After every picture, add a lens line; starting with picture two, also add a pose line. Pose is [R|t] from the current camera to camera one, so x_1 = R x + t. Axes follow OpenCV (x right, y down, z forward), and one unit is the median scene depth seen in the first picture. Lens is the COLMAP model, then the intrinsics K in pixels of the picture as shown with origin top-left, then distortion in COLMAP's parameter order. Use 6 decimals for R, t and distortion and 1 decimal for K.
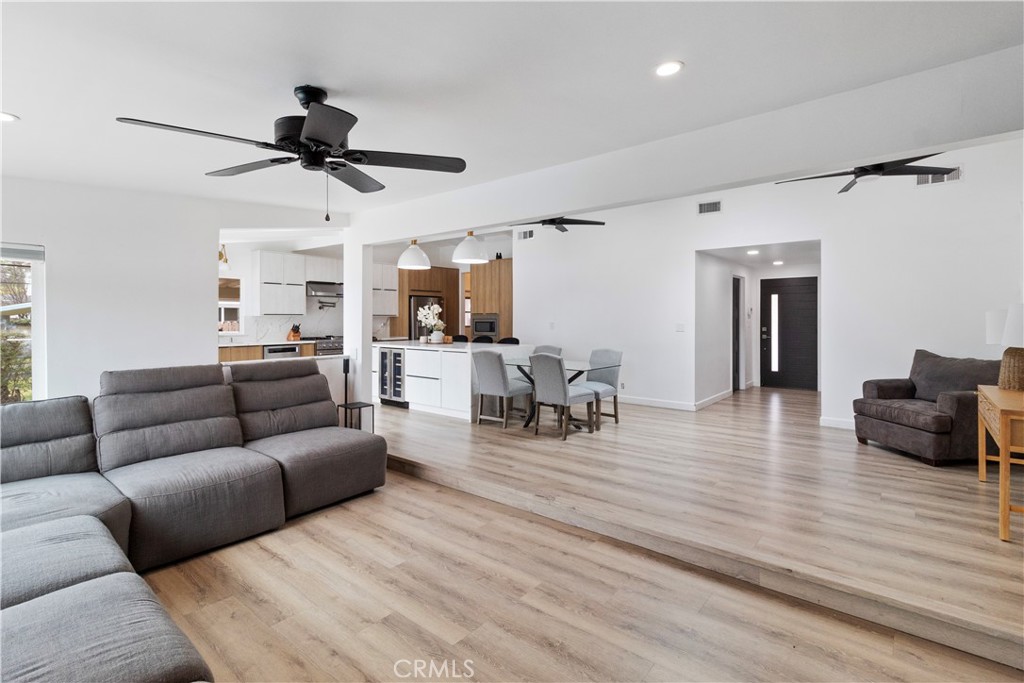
lens RADIAL K [[501.1, 0, 512.2], [0, 501.1, 319.4], [0, 0, 1]] dist [0.037314, 0.000055]
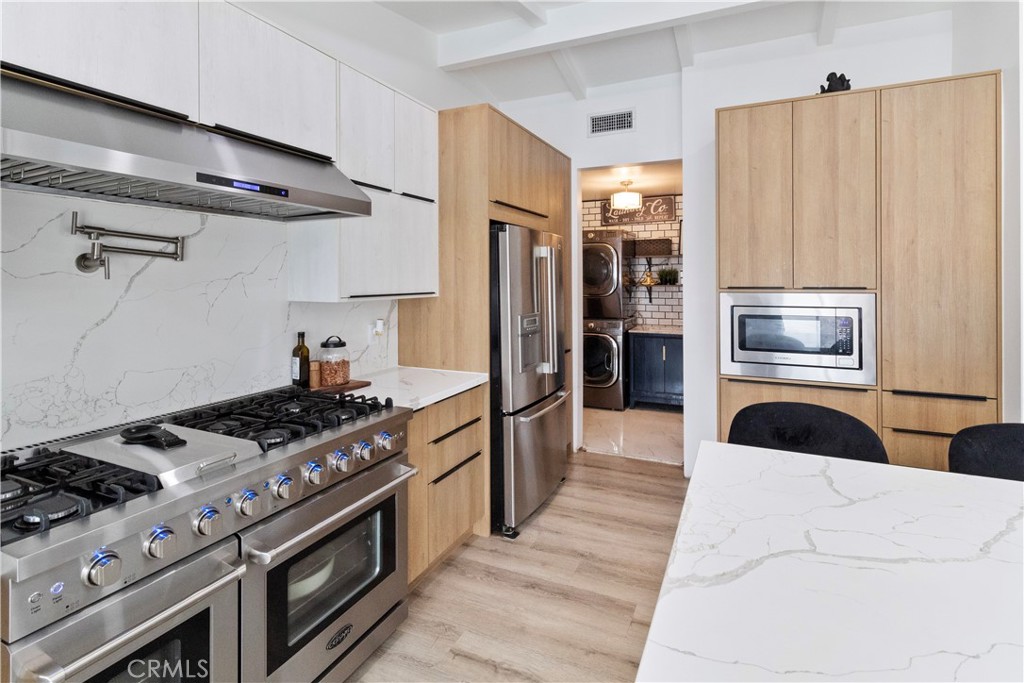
lens RADIAL K [[494.9, 0, 528.4], [0, 494.9, 302.6], [0, 0, 1]] dist [0.000264, -0.000041]
pose [[0.962781, -0.013929, 0.269923, -0.284479], [-0.000010, 0.998669, 0.051572, -0.018205], [-0.270282, -0.049655, 0.961500, 0.805935]]
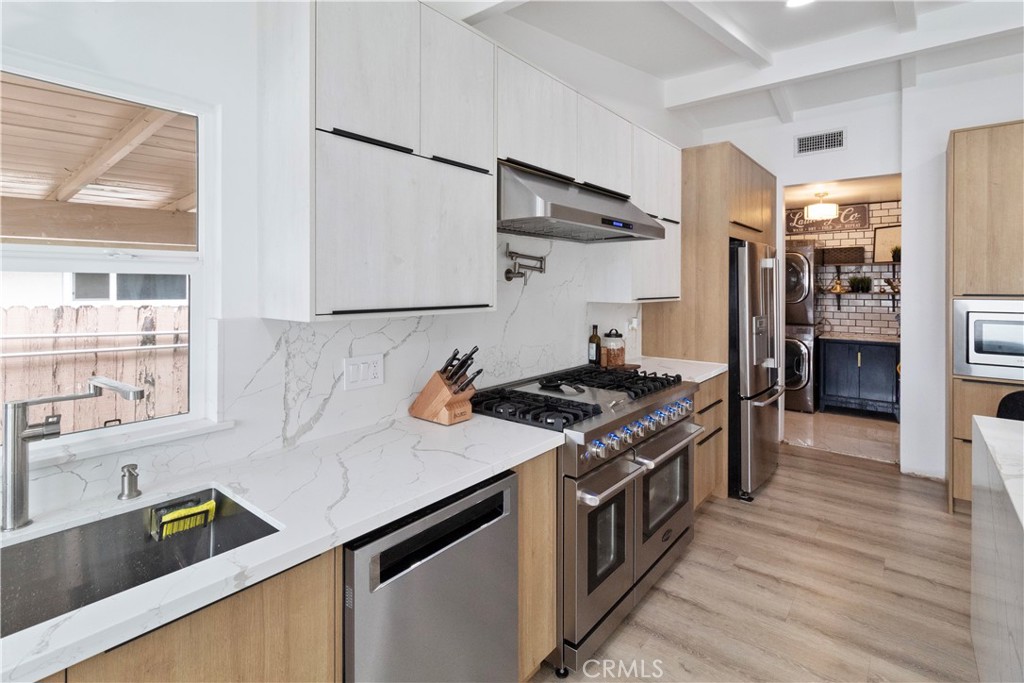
lens RADIAL K [[492.4, 0, 525.3], [0, 492.4, 307.3], [0, 0, 1]] dist [0.001693, 0.000480]
pose [[0.999813, 0.003032, 0.019106, -0.382340], [-0.003951, 0.998826, 0.048284, -0.018428], [-0.018937, -0.048351, 0.998651, 0.742373]]
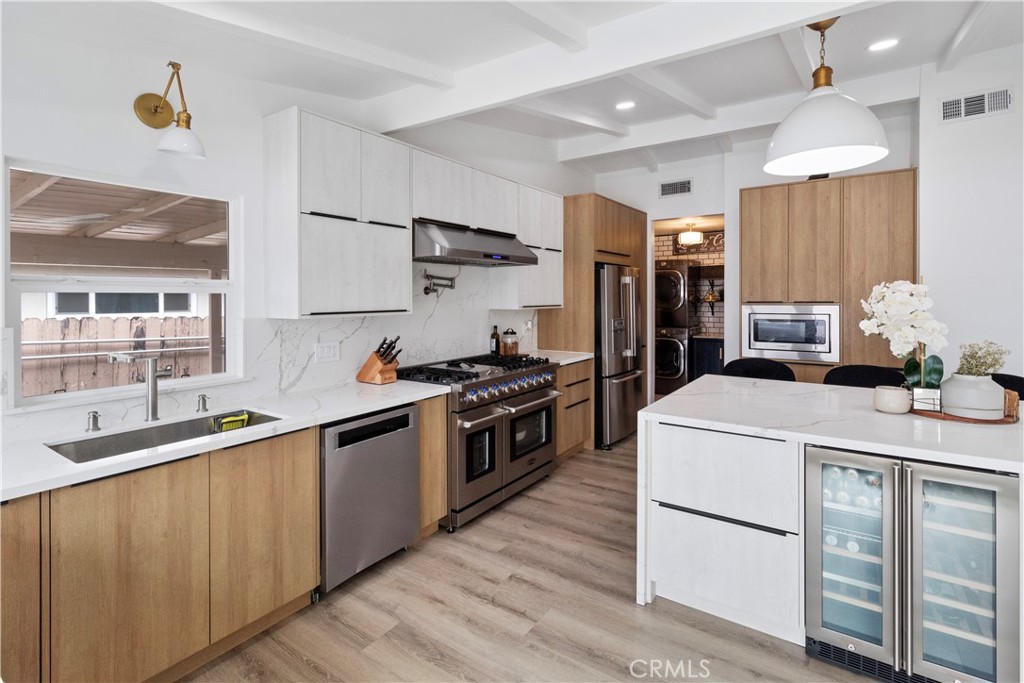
lens RADIAL K [[486.9, 0, 518.4], [0, 486.9, 312.7], [0, 0, 1]] dist [0.000122, -0.000159]
pose [[0.996070, -0.006378, 0.088344, -0.347241], [0.003220, 0.999352, 0.035851, -0.019139], [-0.088516, -0.035426, 0.995445, 0.613843]]
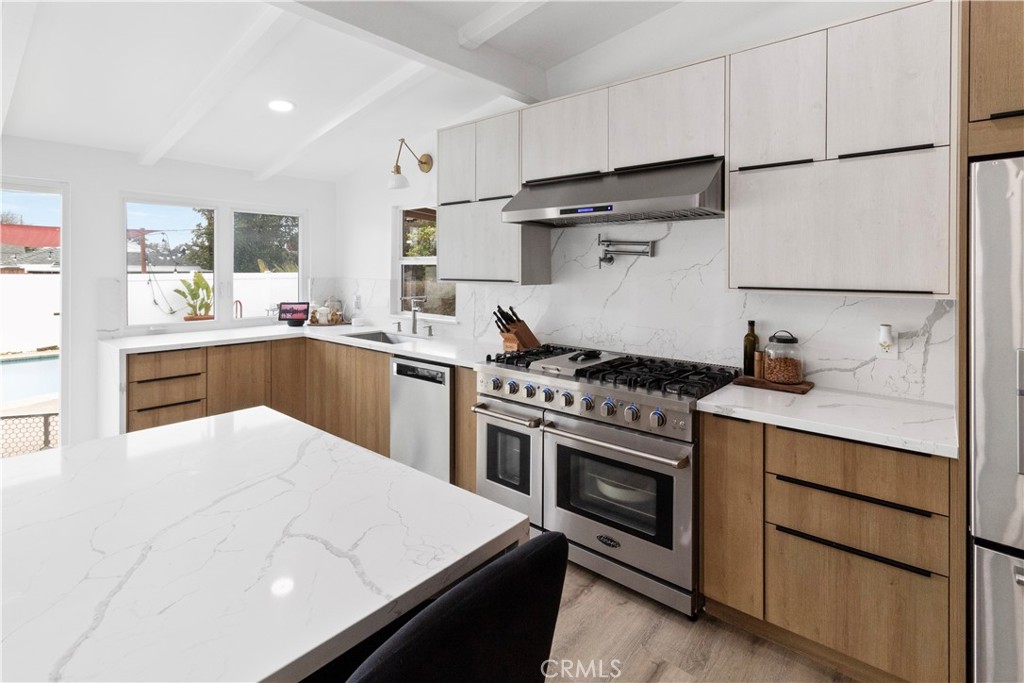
lens RADIAL K [[486.2, 0, 507.5], [0, 486.2, 303.0], [0, 0, 1]] dist [0.001344, 0.000298]
pose [[-0.013825, 0.071240, -0.997363, -0.069914], [-0.002111, 0.997454, 0.071275, -0.017677], [0.999902, 0.003091, -0.013640, 0.952387]]
